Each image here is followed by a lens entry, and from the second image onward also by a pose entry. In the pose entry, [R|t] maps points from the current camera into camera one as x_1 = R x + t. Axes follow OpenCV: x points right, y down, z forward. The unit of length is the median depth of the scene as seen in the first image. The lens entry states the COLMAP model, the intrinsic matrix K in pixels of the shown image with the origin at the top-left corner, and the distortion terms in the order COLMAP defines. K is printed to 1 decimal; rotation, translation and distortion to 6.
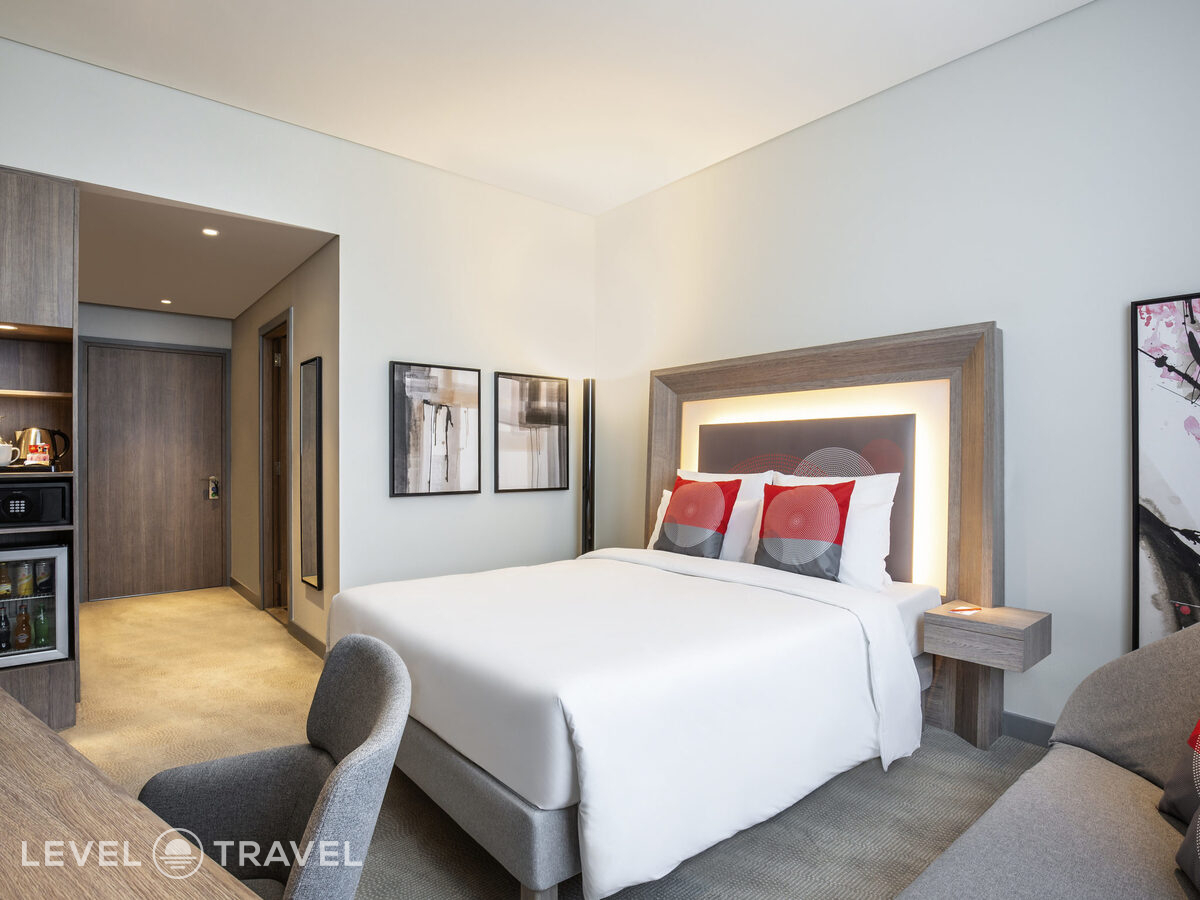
lens RADIAL K [[639.1, 0, 600.0], [0, 639.1, 450.0], [0, 0, 1]] dist [-0.001680, -0.000478]
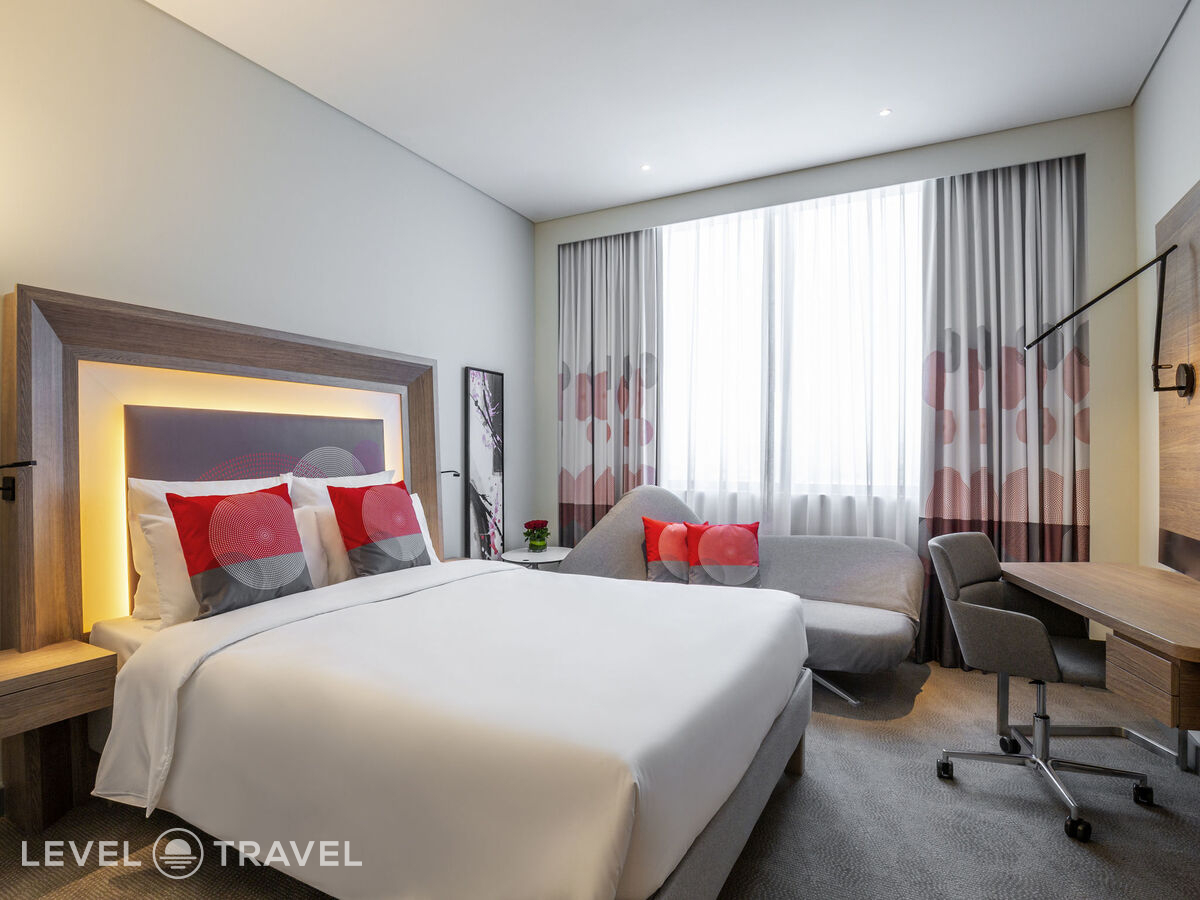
lens RADIAL K [[639.1, 0, 600.0], [0, 639.1, 450.0], [0, 0, 1]] dist [-0.001680, -0.000478]
pose [[-0.366781, 0.006551, 0.930284, -0.680656], [-0.004856, 0.999948, -0.008957, 0.006682], [-0.930295, -0.007803, -0.366730, 0.973133]]
